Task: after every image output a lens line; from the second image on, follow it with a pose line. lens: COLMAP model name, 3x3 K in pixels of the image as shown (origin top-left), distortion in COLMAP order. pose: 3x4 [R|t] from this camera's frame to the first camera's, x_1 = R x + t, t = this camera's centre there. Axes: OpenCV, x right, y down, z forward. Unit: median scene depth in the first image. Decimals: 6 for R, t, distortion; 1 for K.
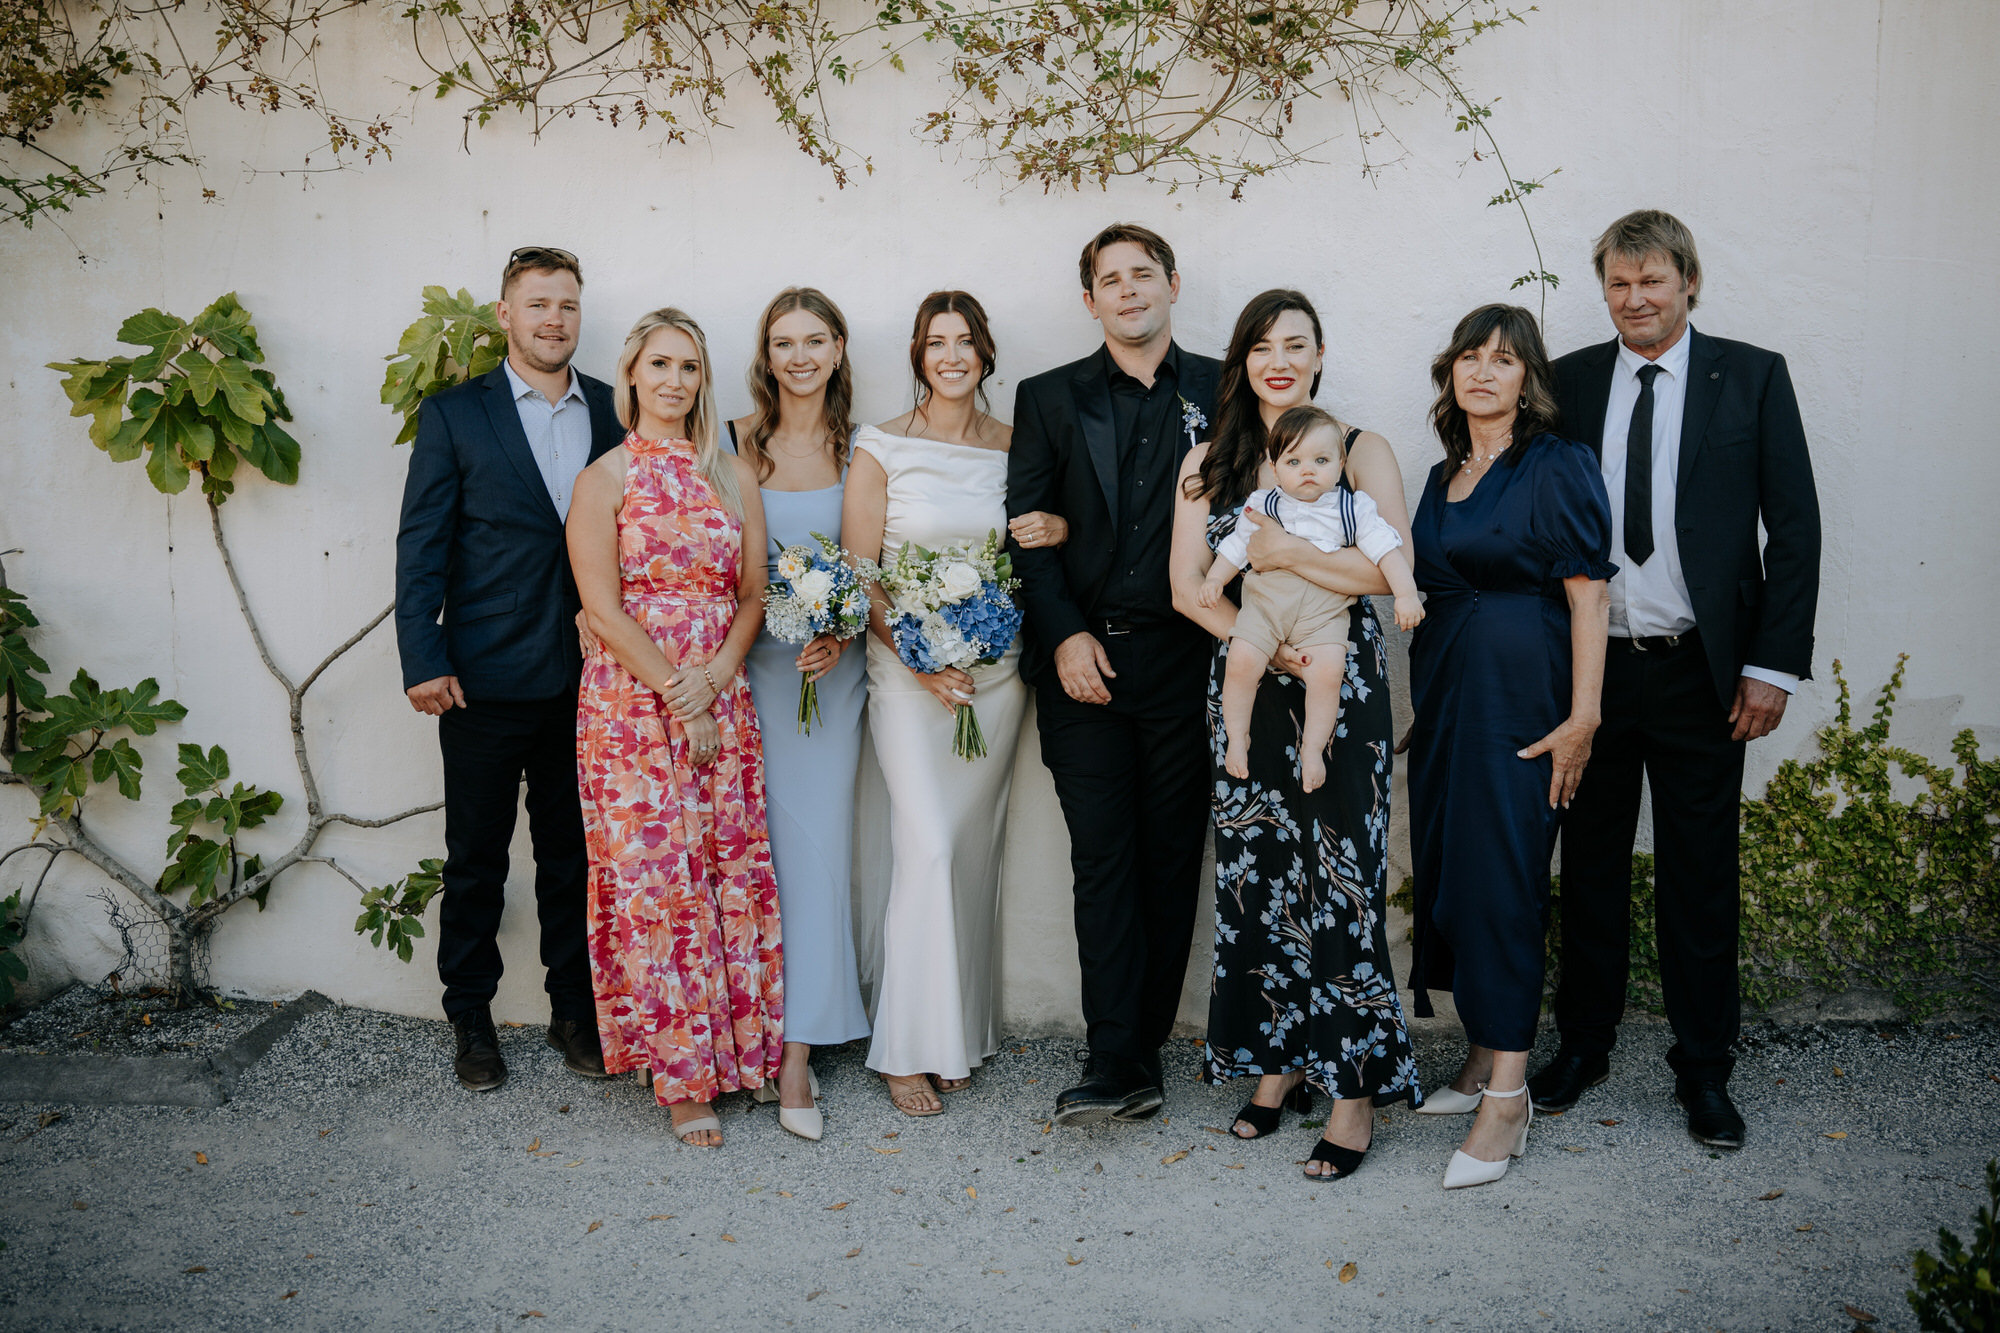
lens RADIAL K [[1580.6, 0, 1000.0], [0, 1580.6, 666.5], [0, 0, 1]] dist [-0.177680, 0.165102]
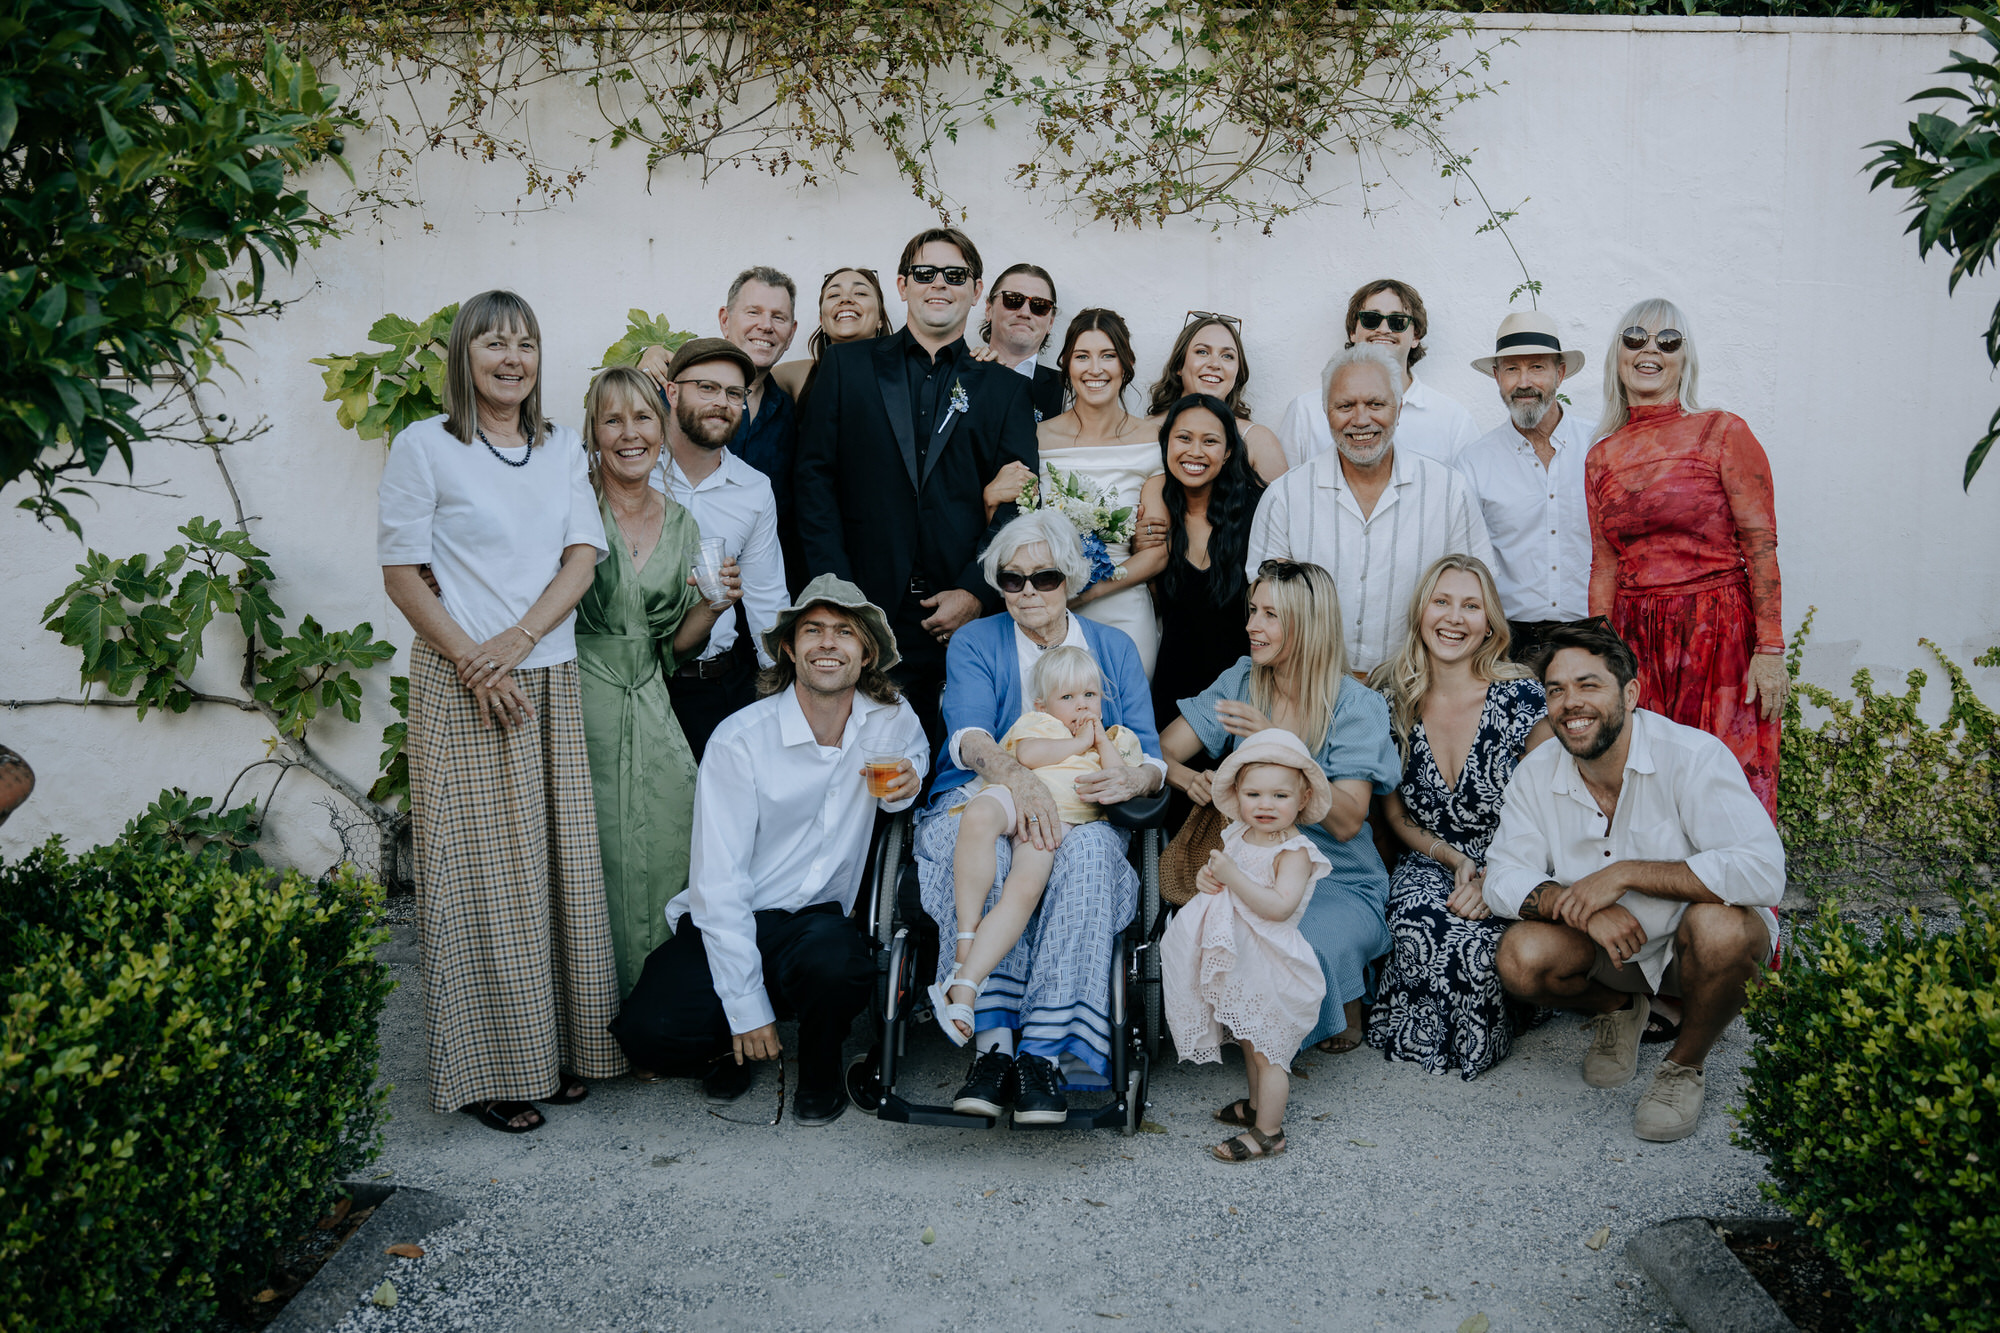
lens RADIAL K [[1580.6, 0, 1000.0], [0, 1580.6, 666.5], [0, 0, 1]] dist [-0.177680, 0.165102]
pose [[0.999959, 0.003544, -0.008292, -0.046289], [-0.003563, 0.999991, -0.002345, 0.045279], [0.008284, 0.002374, 0.999963, -0.229921]]
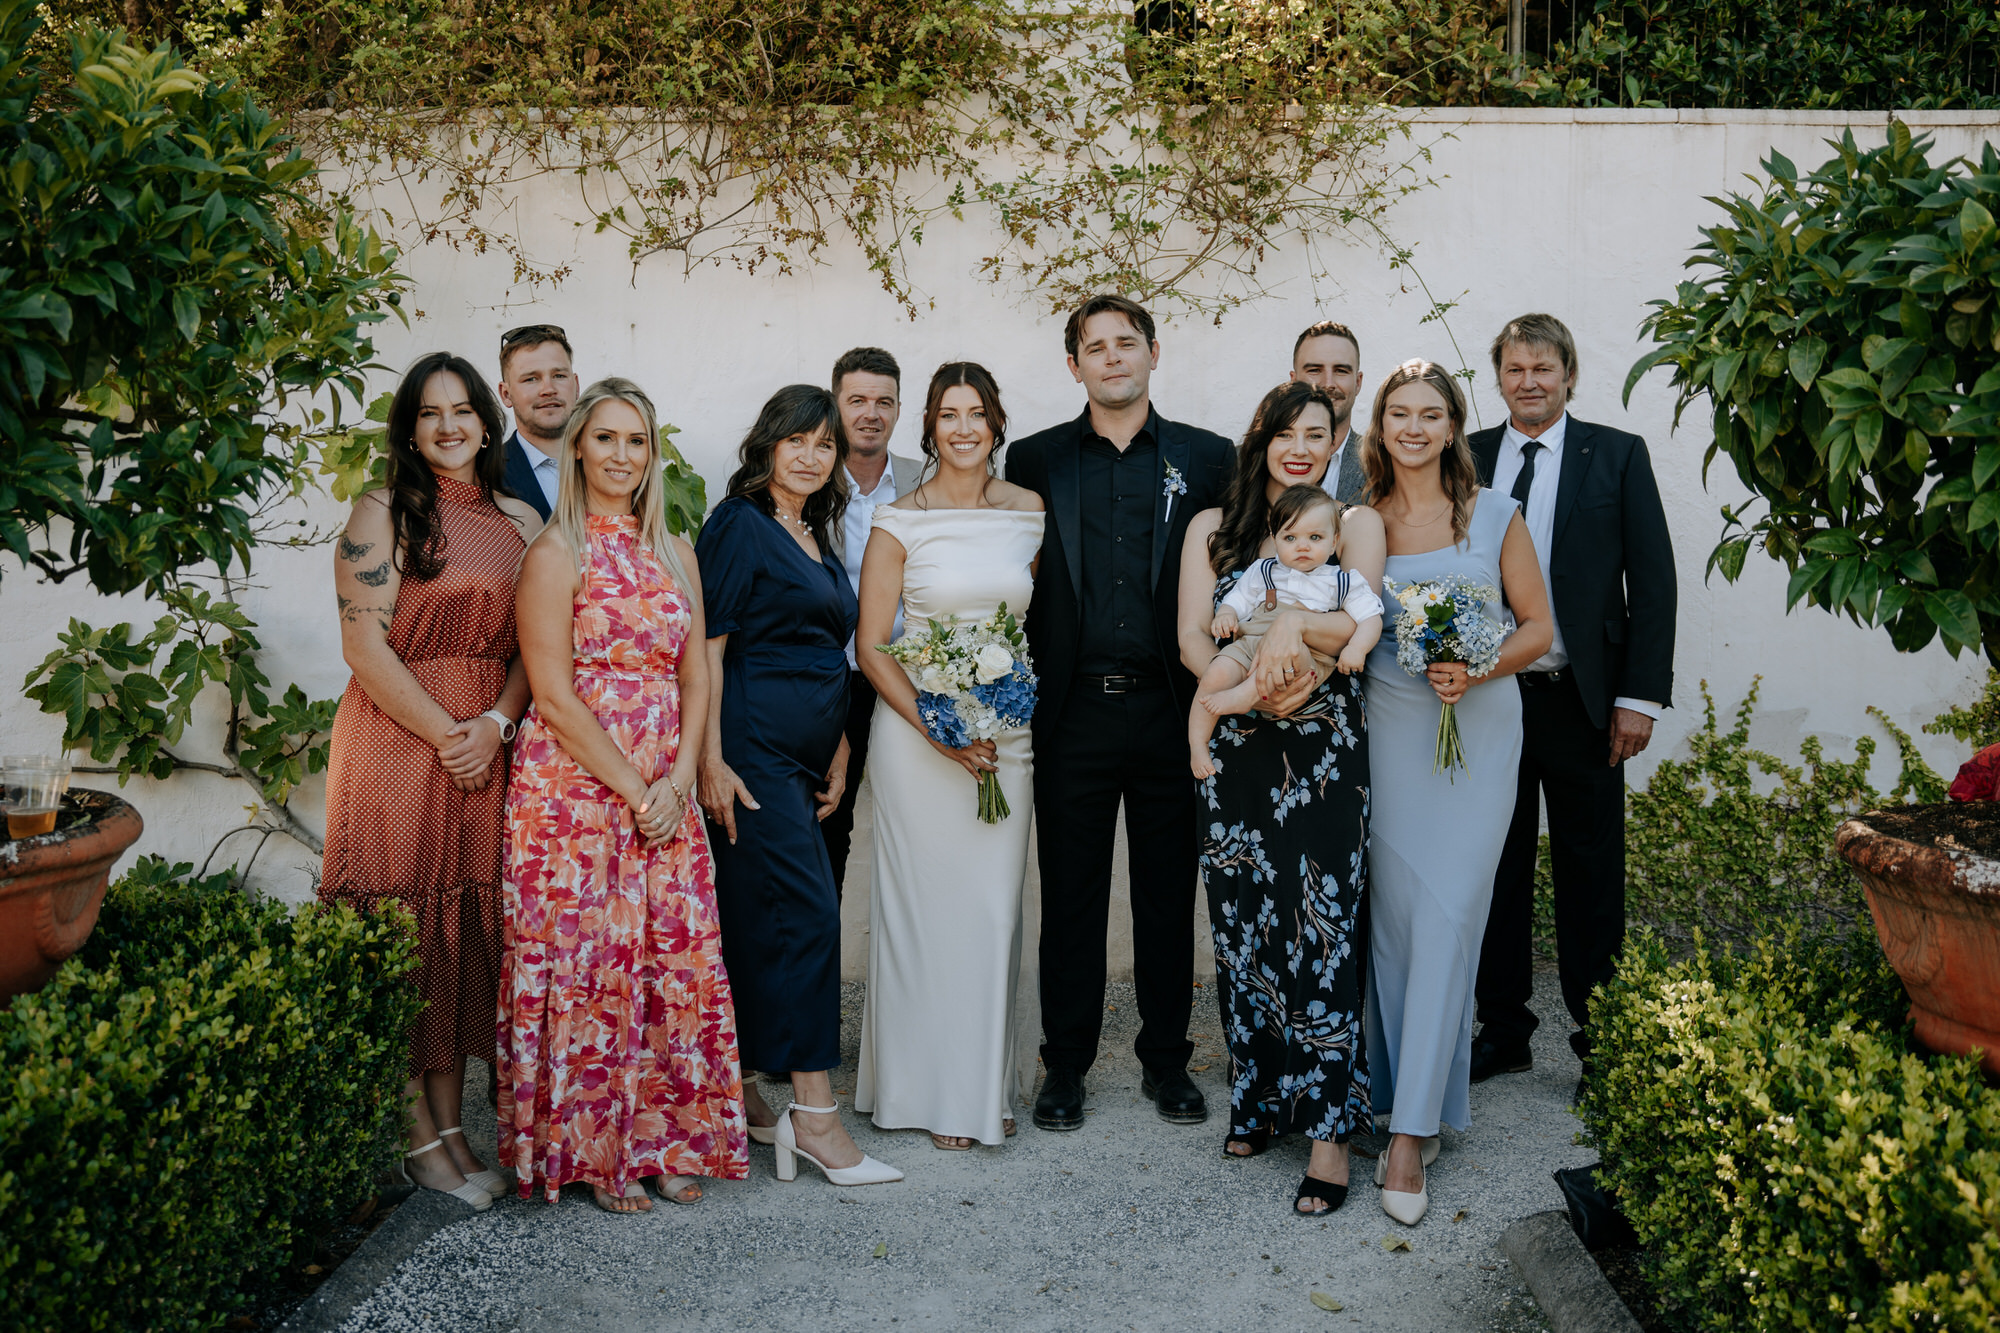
lens RADIAL K [[1887.7, 0, 1008.0], [0, 1887.7, 660.7], [0, 0, 1]] dist [-0.111035, 0.149456]
pose [[0.999947, 0.003344, -0.009771, -0.007915], [-0.003802, 0.998879, -0.047176, 0.054312], [0.009602, 0.047210, 0.998839, -0.538805]]
